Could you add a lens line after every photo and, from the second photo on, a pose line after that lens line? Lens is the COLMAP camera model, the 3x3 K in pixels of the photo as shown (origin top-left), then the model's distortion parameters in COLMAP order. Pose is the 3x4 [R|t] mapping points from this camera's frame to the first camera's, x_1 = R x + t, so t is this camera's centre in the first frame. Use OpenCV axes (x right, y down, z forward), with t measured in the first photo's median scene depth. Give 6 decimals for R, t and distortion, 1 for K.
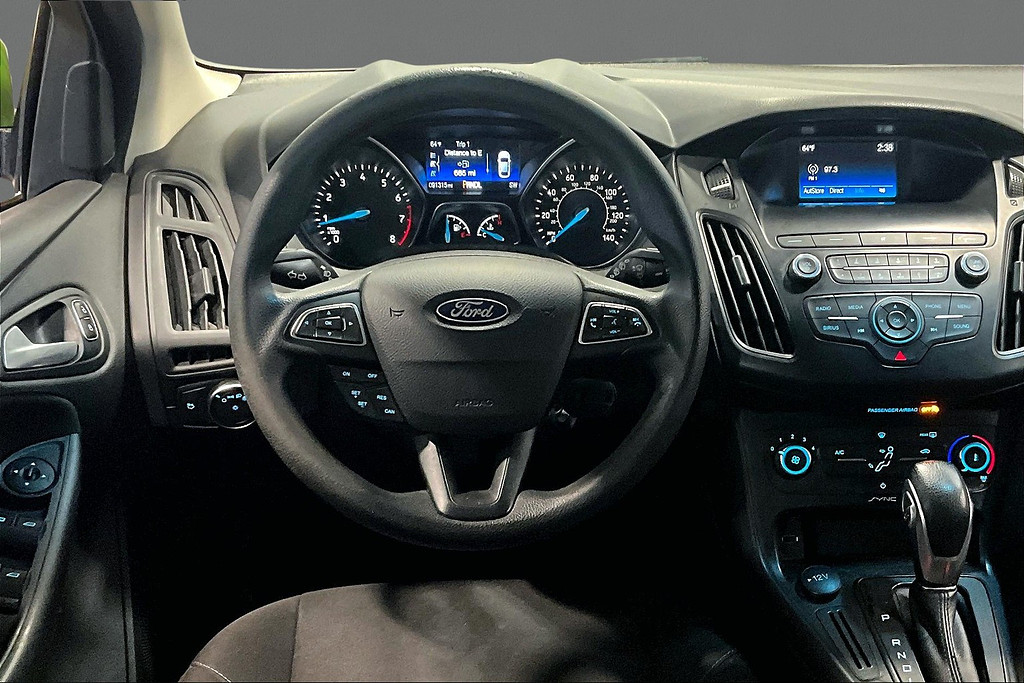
lens RADIAL K [[1298.2, 0, 537.3], [0, 1298.2, 436.0], [0, 0, 1]] dist [0.168459, -0.420452]
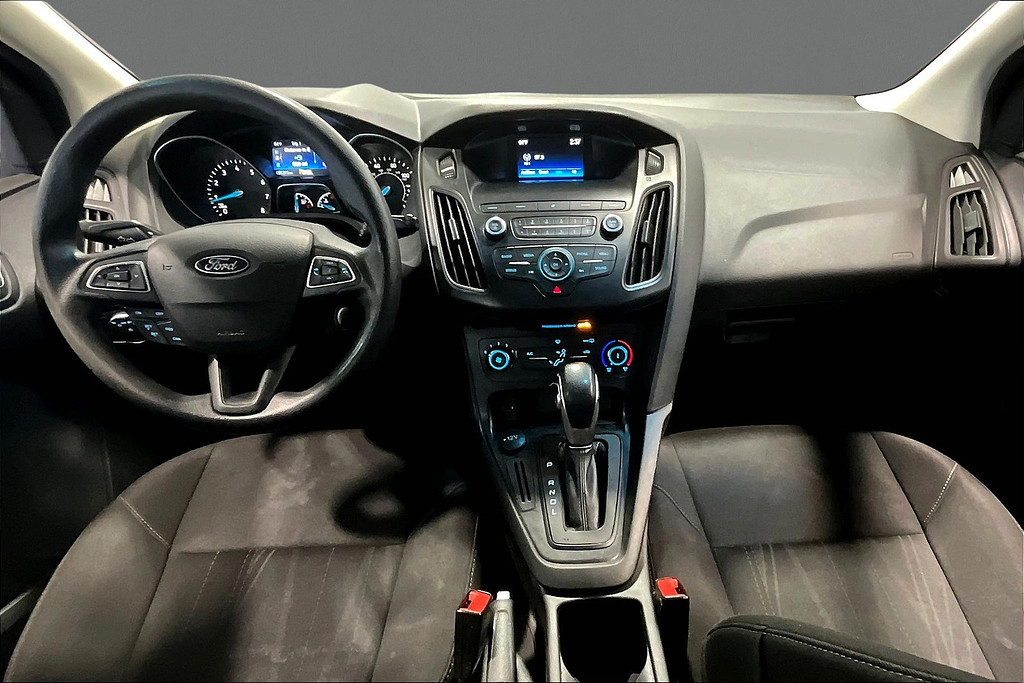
lens RADIAL K [[592.7, 0, 570.2], [0, 592.7, 406.6], [0, 0, 1]] dist [-0.004458, -0.000103]
pose [[0.999864, -0.015767, -0.004755, 0.280714], [0.016356, 0.984362, 0.175398, -0.046567], [0.001915, -0.175452, 0.984486, 0.319544]]
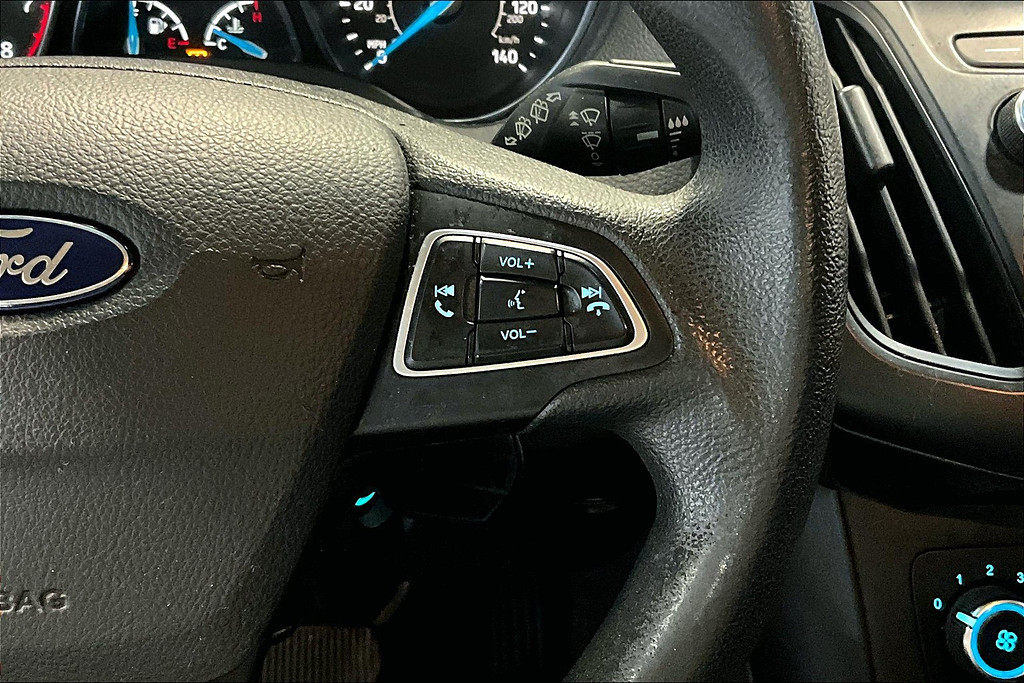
lens RADIAL K [[1243.0, 0, 515.7], [0, 1243.0, 319.8], [0, 0, 1]] dist [0.086238, -0.037152]
pose [[0.998366, -0.001002, 0.057130, 0.038533], [-0.000059, 0.999827, 0.018575, -0.078733], [-0.057139, -0.018548, 0.998194, 0.648682]]
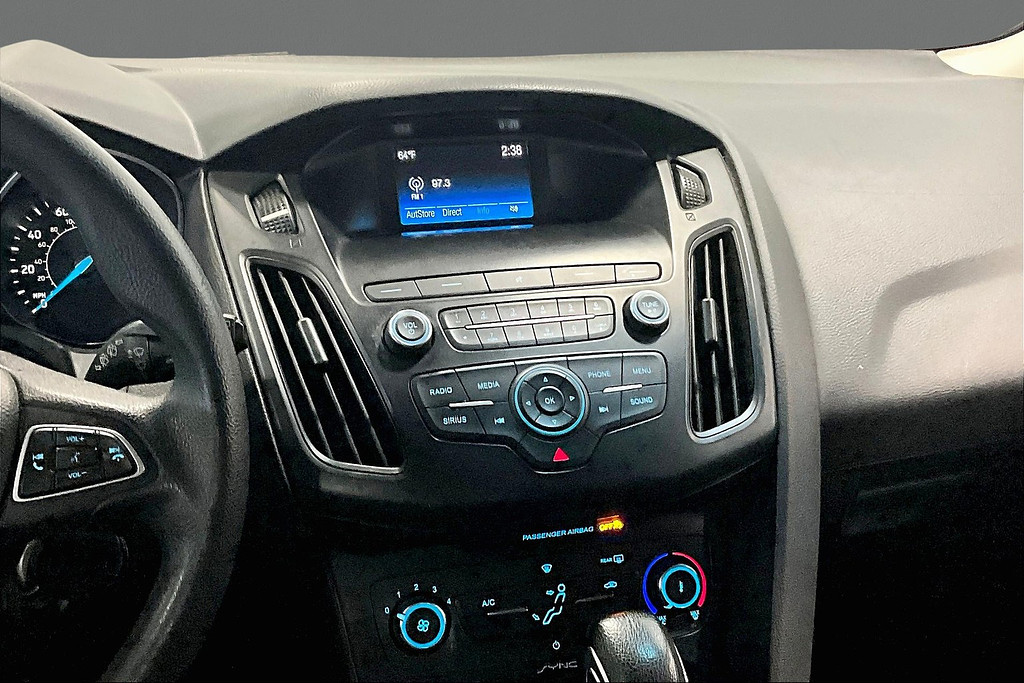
lens RADIAL K [[1276.8, 0, 512.0], [0, 1276.8, 341.5], [0, 0, 1]] dist [0.091778, -0.031390]
pose [[0.972195, -0.078457, 0.220638, 0.111021], [0.096928, 0.992525, -0.074162, -0.069213], [-0.213171, 0.093486, 0.972532, 0.359677]]
